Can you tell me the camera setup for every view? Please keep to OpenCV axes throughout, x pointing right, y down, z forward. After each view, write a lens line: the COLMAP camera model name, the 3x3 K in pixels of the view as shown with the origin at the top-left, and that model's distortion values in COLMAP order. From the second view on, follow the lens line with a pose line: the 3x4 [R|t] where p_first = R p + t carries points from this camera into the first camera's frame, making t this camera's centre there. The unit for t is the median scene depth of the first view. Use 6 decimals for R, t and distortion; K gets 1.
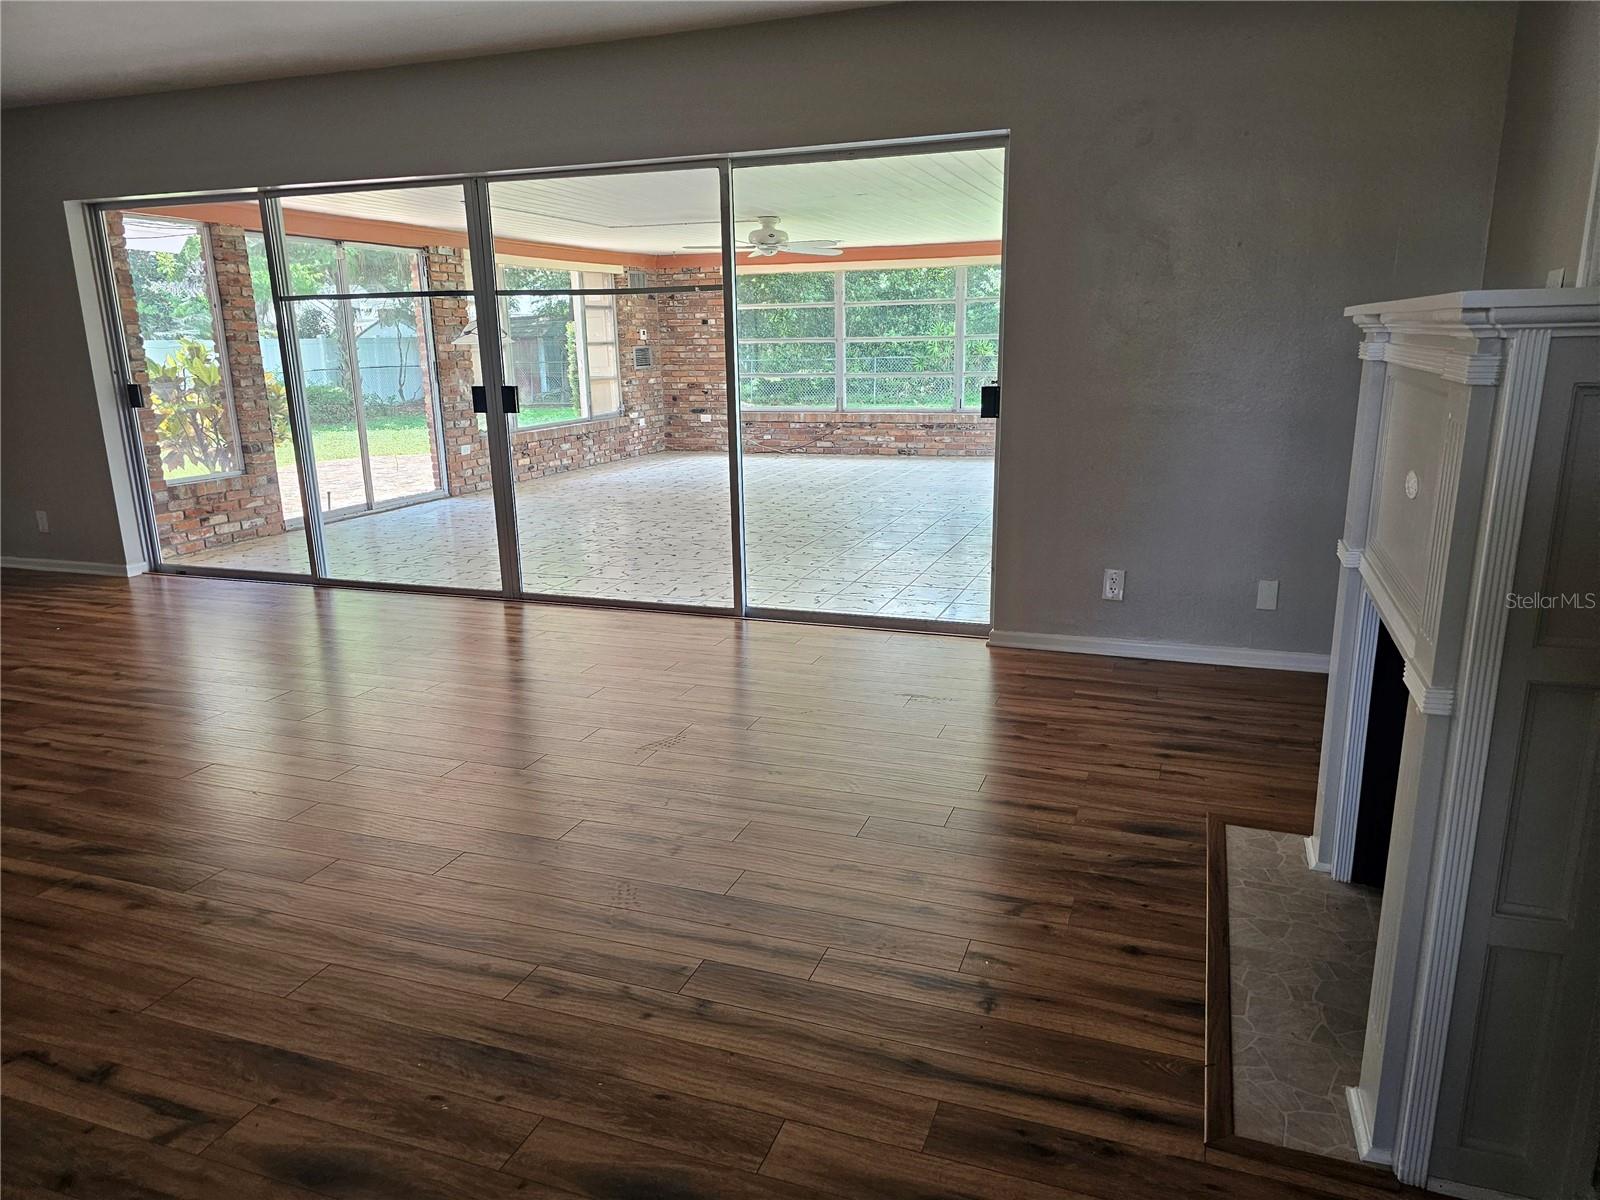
lens RADIAL K [[1078.3, 0, 808.0], [0, 1078.3, 604.8], [0, 0, 1]] dist [0.052672, -0.030100]
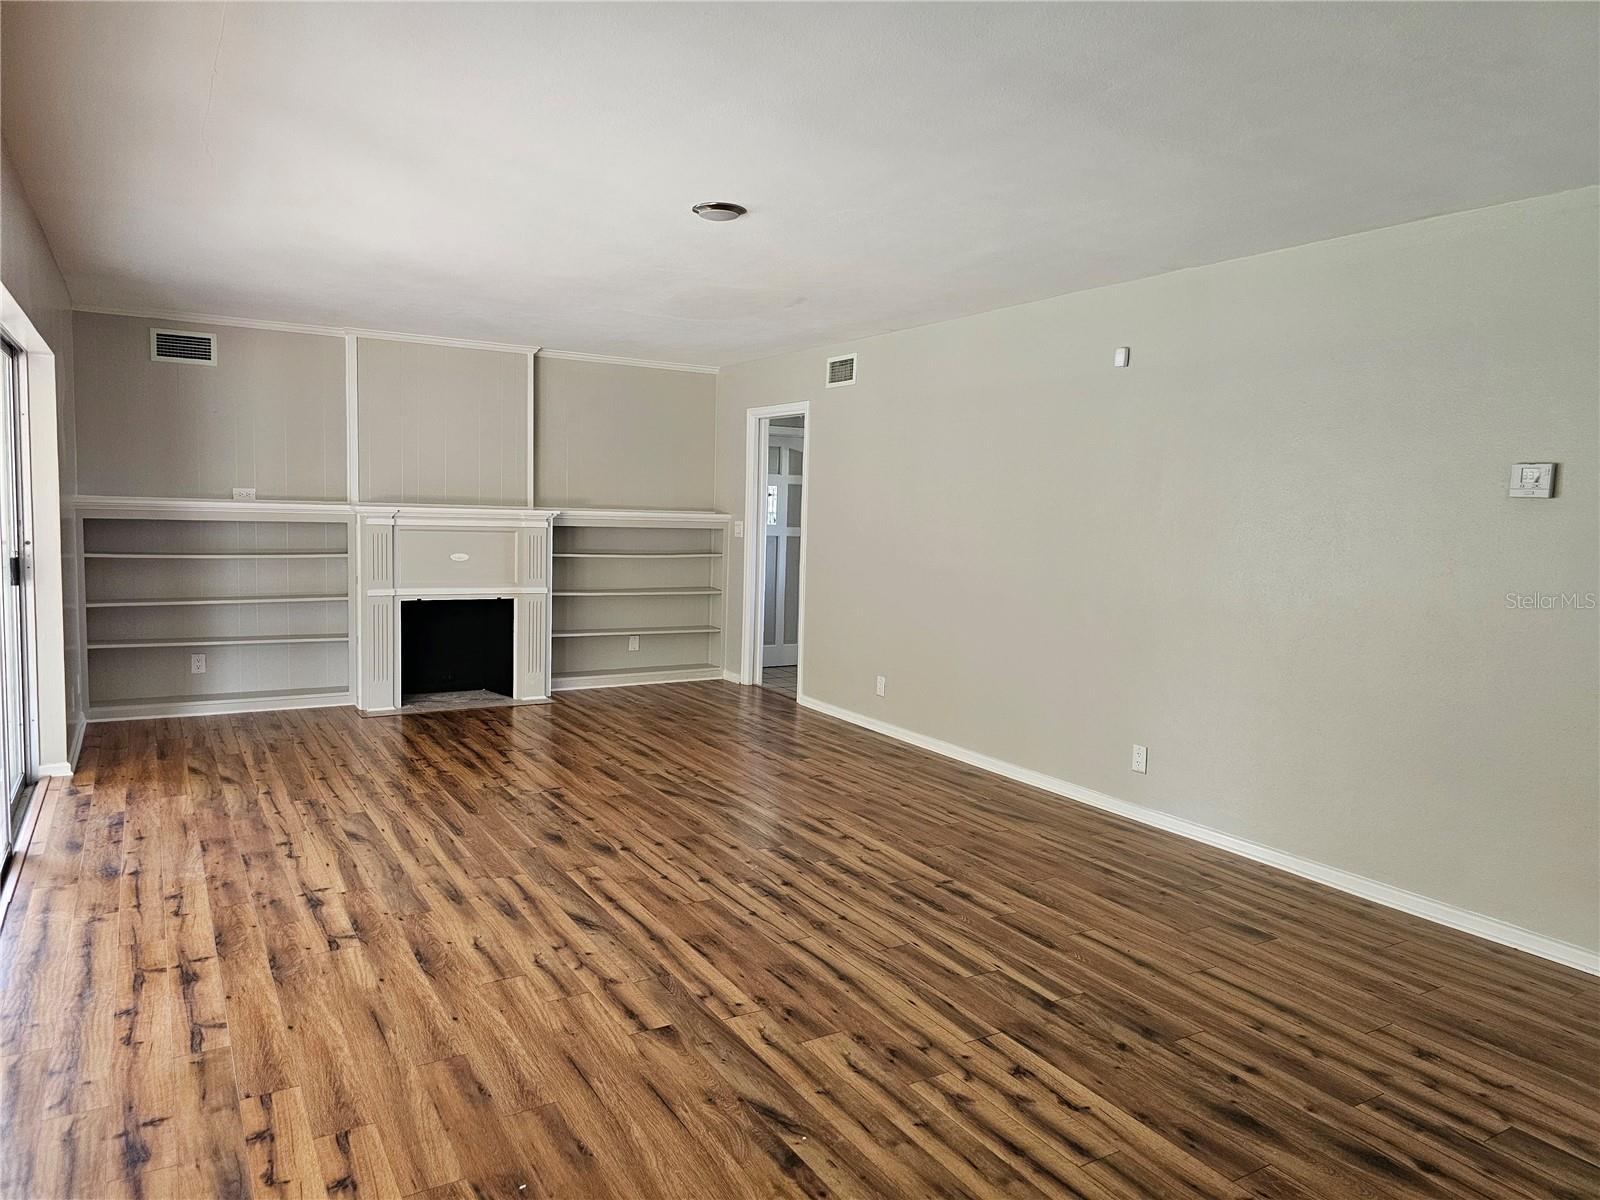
lens RADIAL K [[1078.3, 0, 804.8], [0, 1078.3, 604.5], [0, 0, 1]] dist [0.052672, -0.030100]
pose [[-0.777742, -0.065340, 0.625178, -0.433960], [0.137845, 0.952645, 0.271048, -0.129306], [-0.613283, 0.296983, -0.731905, 0.496523]]
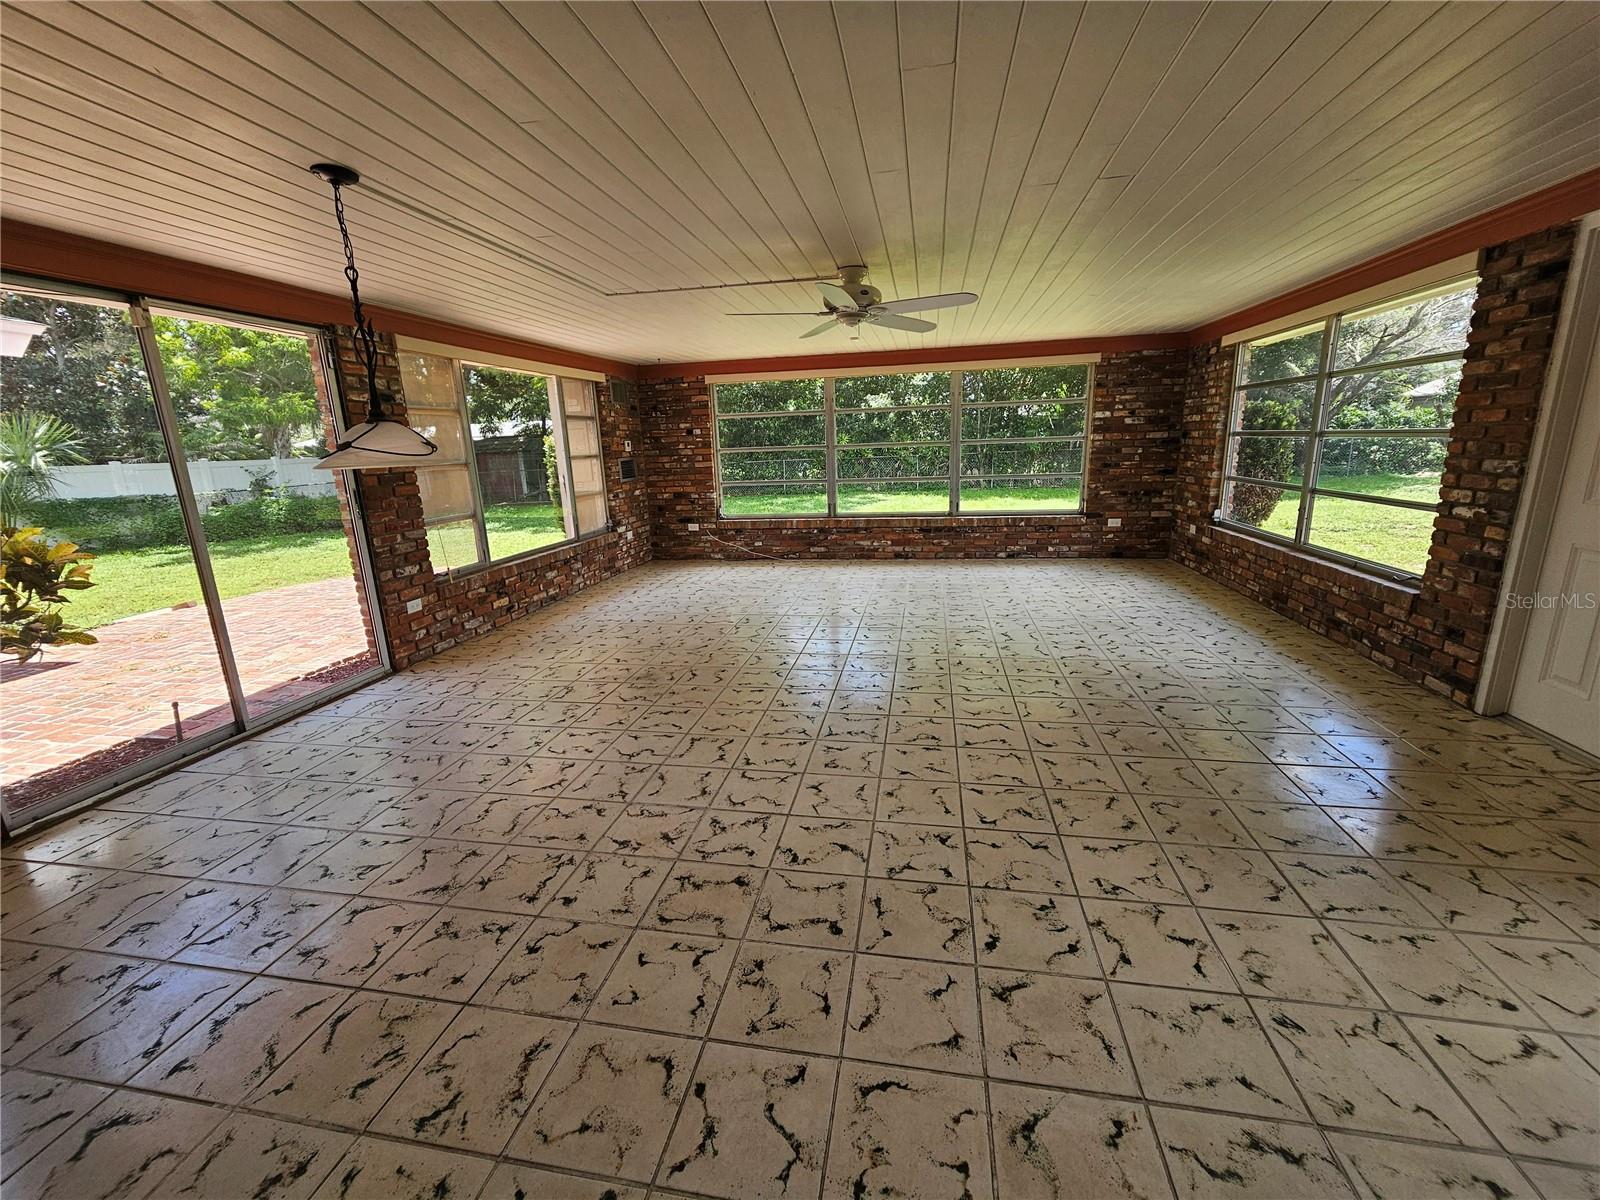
lens RADIAL K [[657.9, 0, 805.2], [0, 657.9, 596.1], [0, 0, 1]] dist [-0.000678, 0.000014]
pose [[0.986490, -0.056800, 0.153658, -0.096049], [0.059540, 0.998138, -0.013284, -0.101309], [-0.152618, 0.022253, 0.988035, 0.409381]]
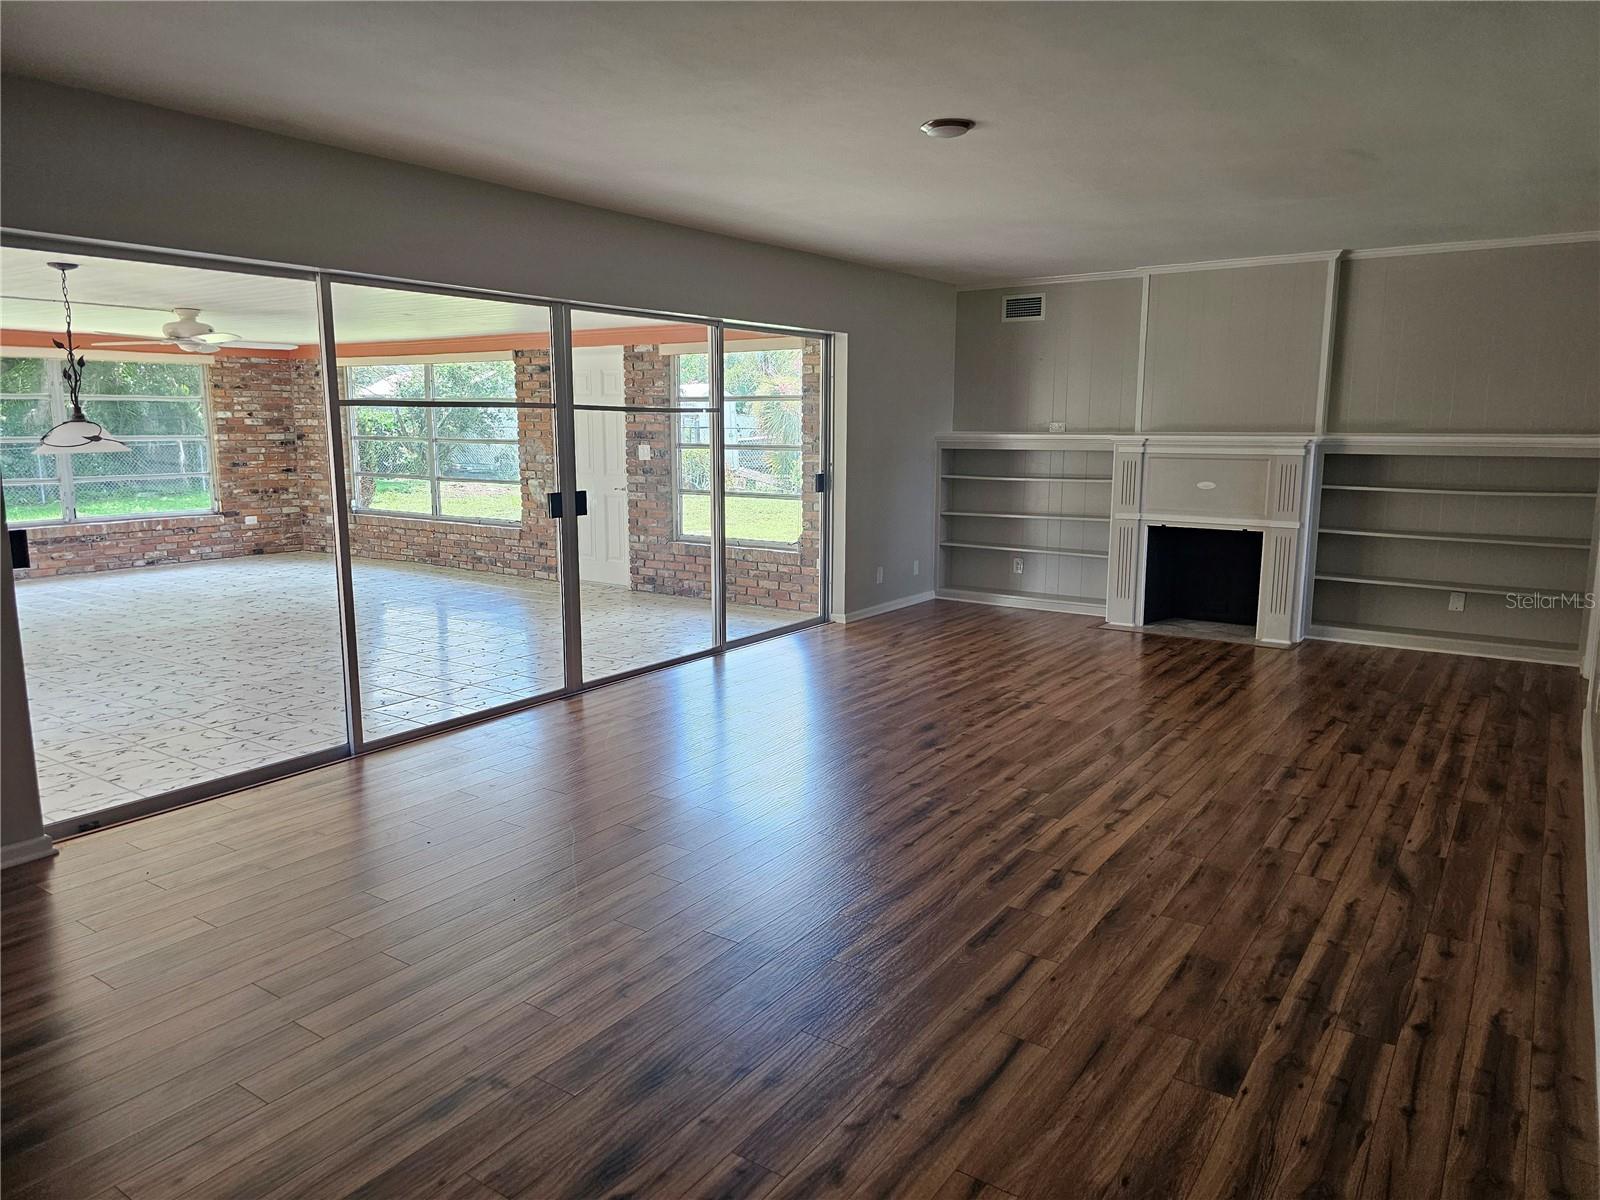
lens RADIAL K [[1078.3, 0, 796.8], [0, 1078.3, 593.2], [0, 0, 1]] dist [0.052672, -0.030100]
pose [[0.259016, -0.139587, 0.955733, -0.544591], [0.230259, 0.969897, 0.079253, -0.059691], [-0.938025, 0.199539, 0.283360, 0.220469]]
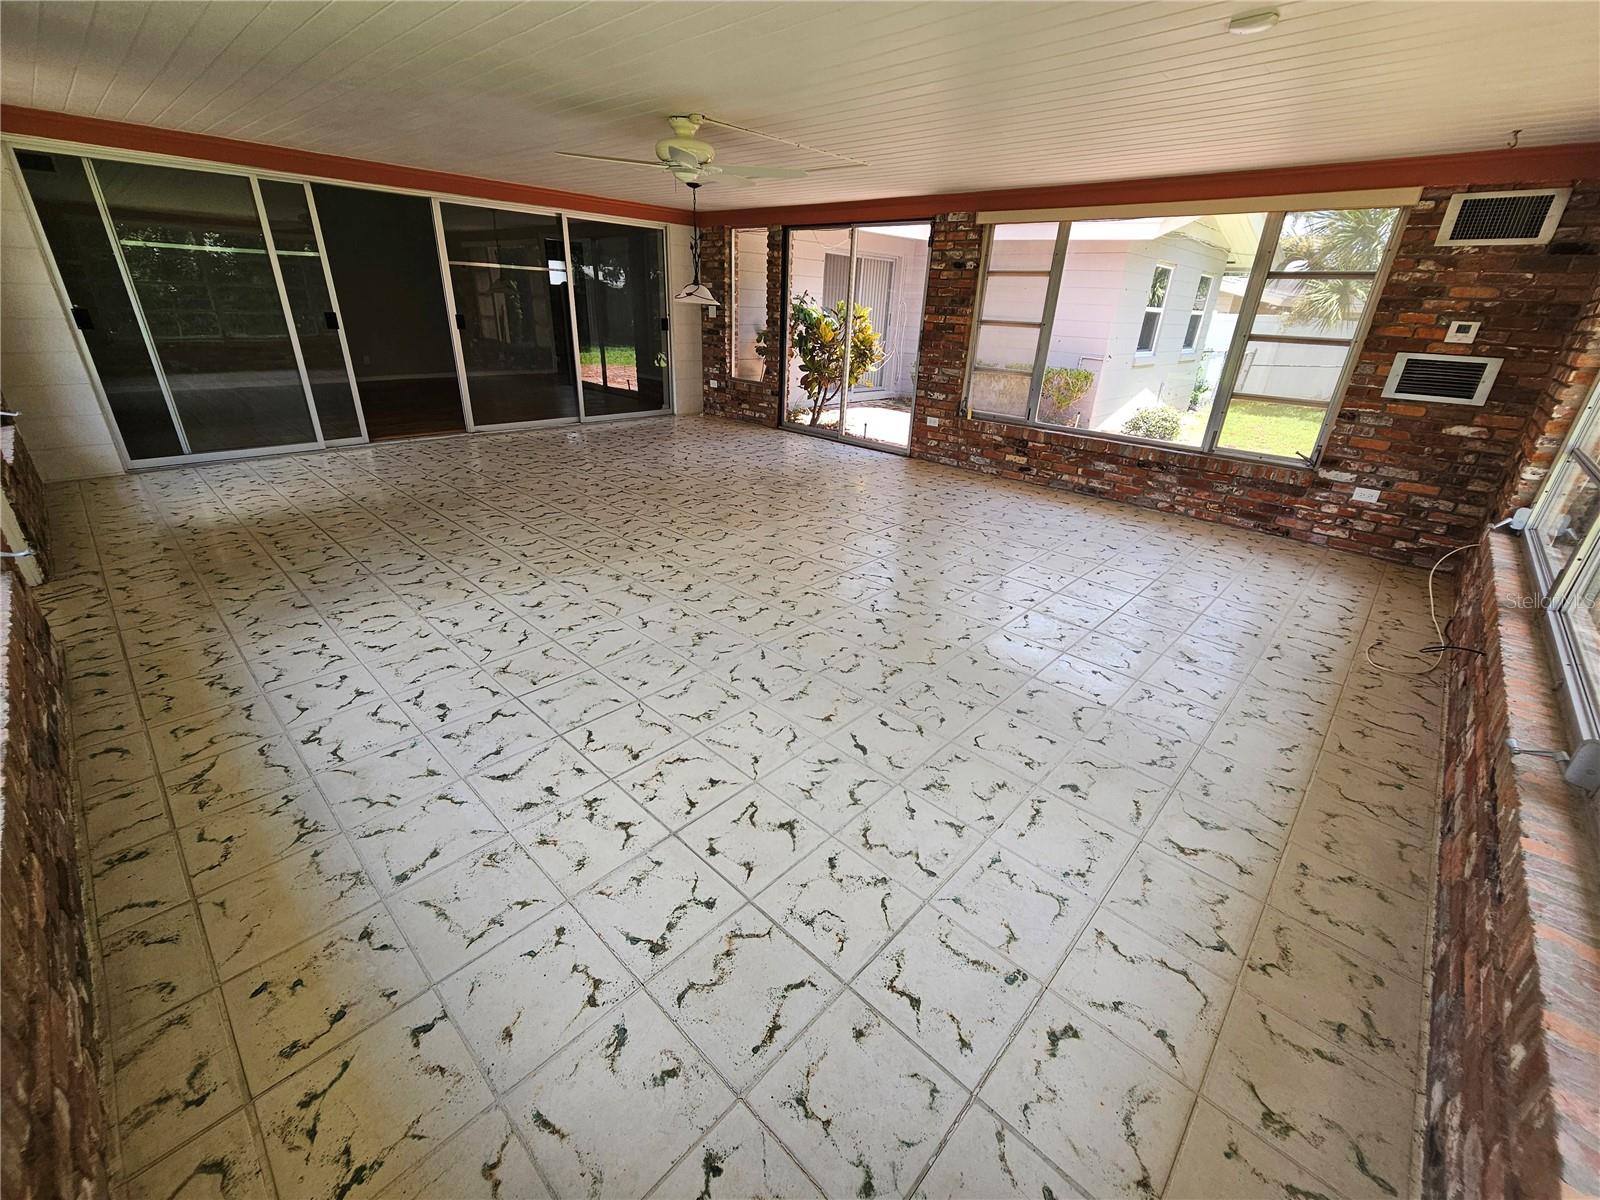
lens RADIAL K [[657.9, 0, 806.4], [0, 657.9, 606.1], [0, 0, 1]] dist [-0.000678, 0.000014]
pose [[-0.393519, 0.385689, -0.834498, 0.275141], [-0.256961, 0.825410, 0.502662, -0.228008], [0.882674, 0.412241, -0.225708, 0.885348]]
